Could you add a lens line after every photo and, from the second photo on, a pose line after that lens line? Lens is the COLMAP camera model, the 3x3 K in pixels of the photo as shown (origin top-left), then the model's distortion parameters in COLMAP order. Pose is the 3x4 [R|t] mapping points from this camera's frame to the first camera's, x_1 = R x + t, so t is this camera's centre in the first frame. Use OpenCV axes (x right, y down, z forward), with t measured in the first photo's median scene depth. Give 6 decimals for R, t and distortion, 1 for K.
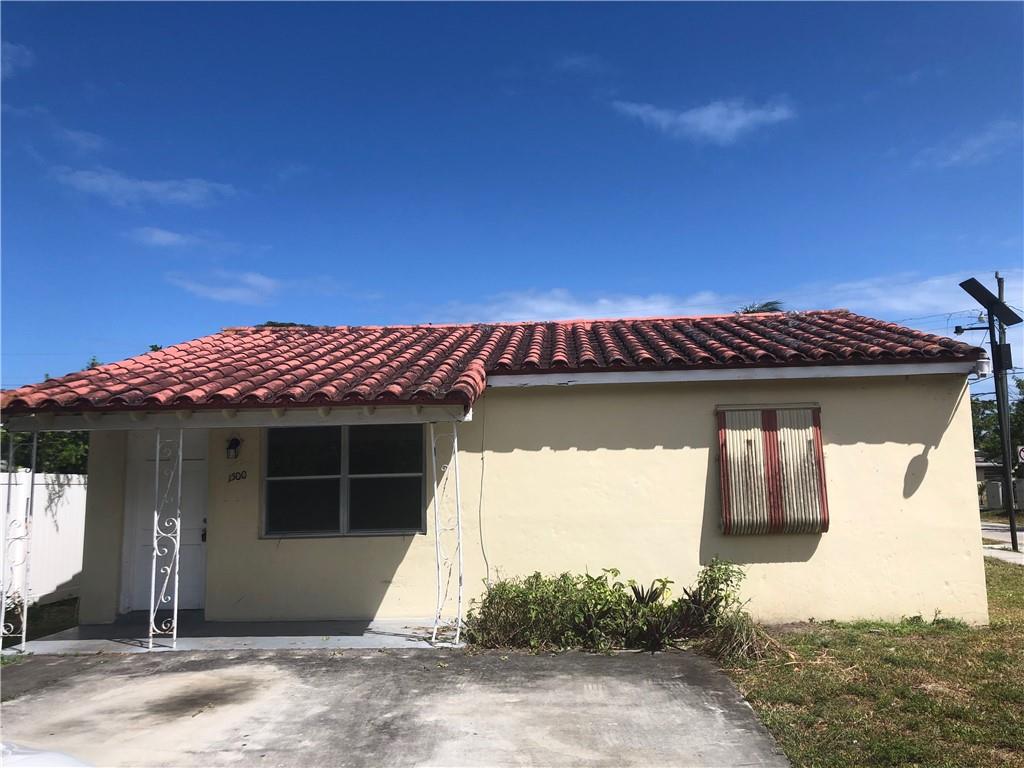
lens RADIAL K [[839.6, 0, 512.0], [0, 839.6, 384.0], [0, 0, 1]] dist [0.016301, 0.000571]
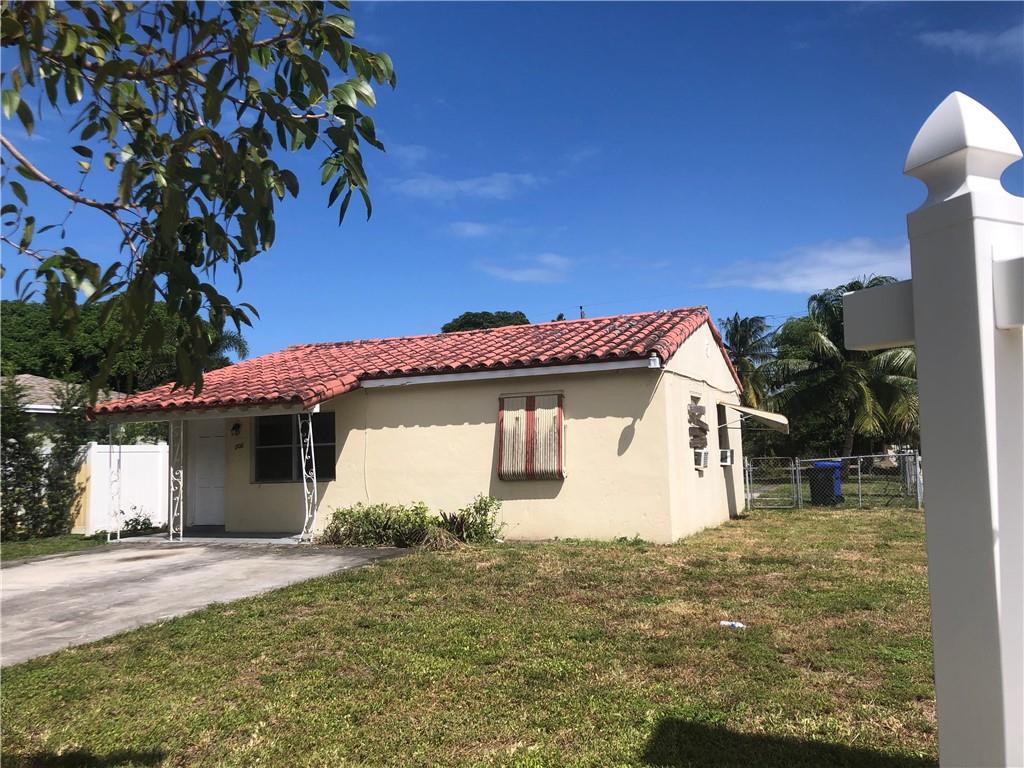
lens RADIAL K [[823.0, 0, 512.0], [0, 823.0, 384.0], [0, 0, 1]] dist [0.012644, 0.001997]
pose [[0.940658, -0.038121, -0.337208, 0.766424], [0.051908, 0.998140, 0.031962, -0.039297], [0.335362, -0.047569, 0.940887, -0.366137]]
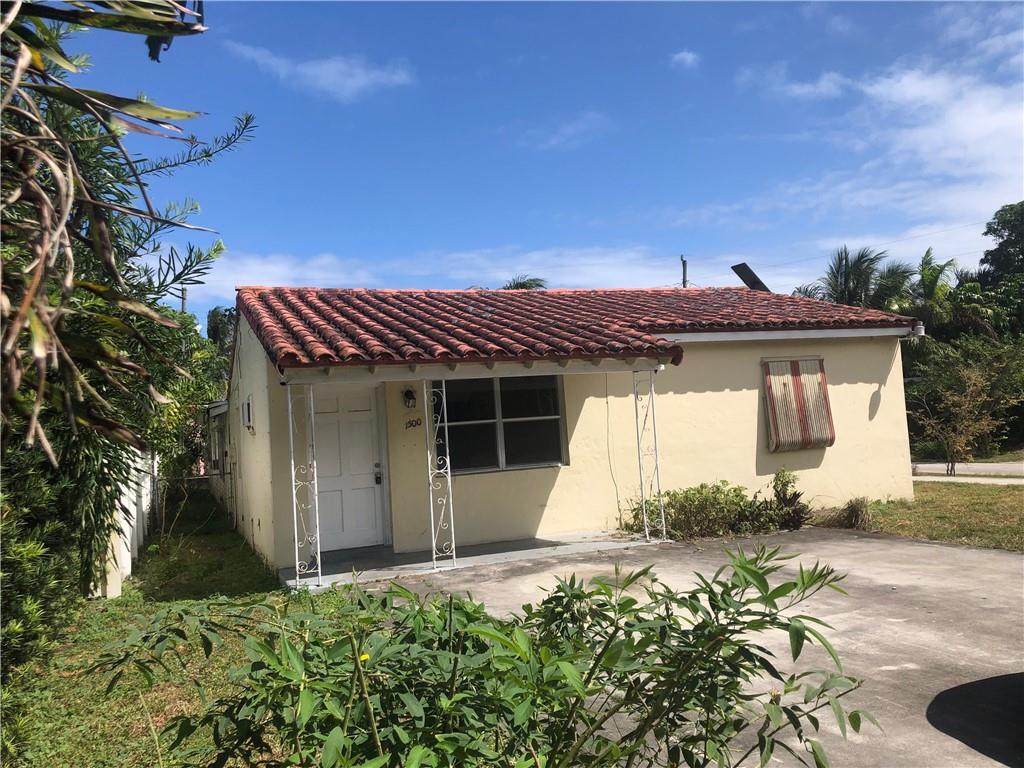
lens RADIAL K [[839.6, 0, 512.0], [0, 839.6, 384.0], [0, 0, 1]] dist [0.016301, 0.000571]
pose [[0.911548, -0.017317, 0.410830, -0.690156], [-0.000393, 0.999076, 0.042983, 0.009483], [-0.411194, -0.039343, 0.910698, -0.068951]]
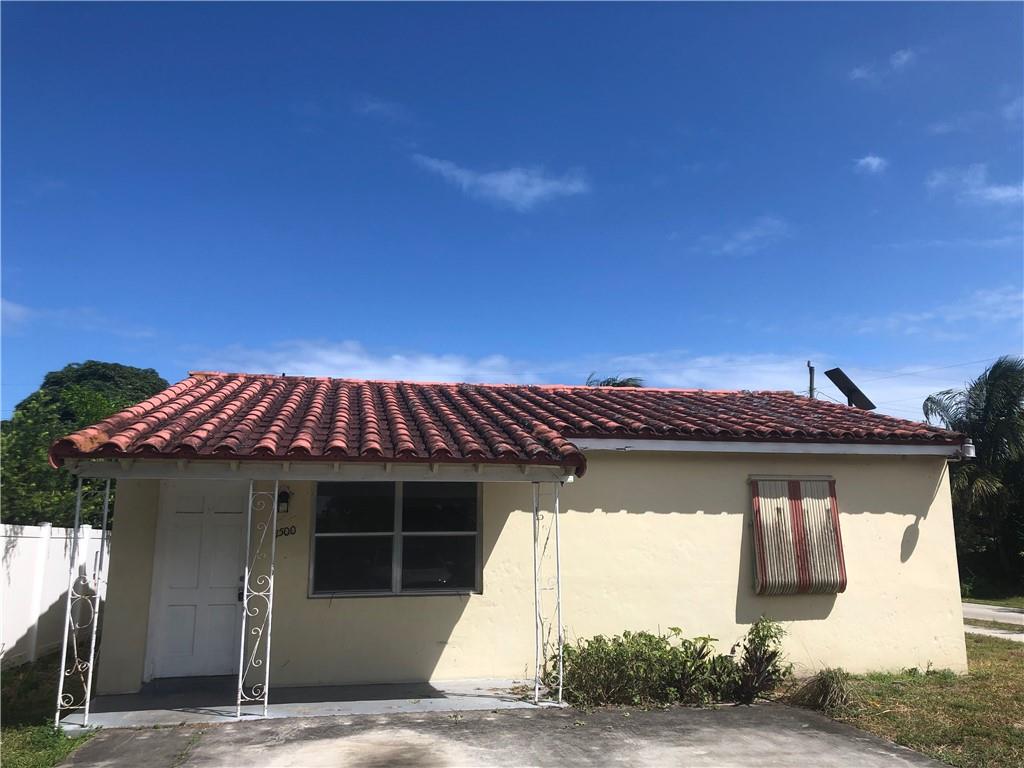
lens RADIAL K [[846.4, 0, 518.0], [0, 846.4, 387.2], [0, 0, 1]] dist [0.011654, 0.005395]
pose [[0.969456, 0.059927, 0.237832, -0.322313], [-0.043815, 0.996408, -0.072469, 0.005032], [-0.241321, 0.059835, 0.968599, -0.001234]]
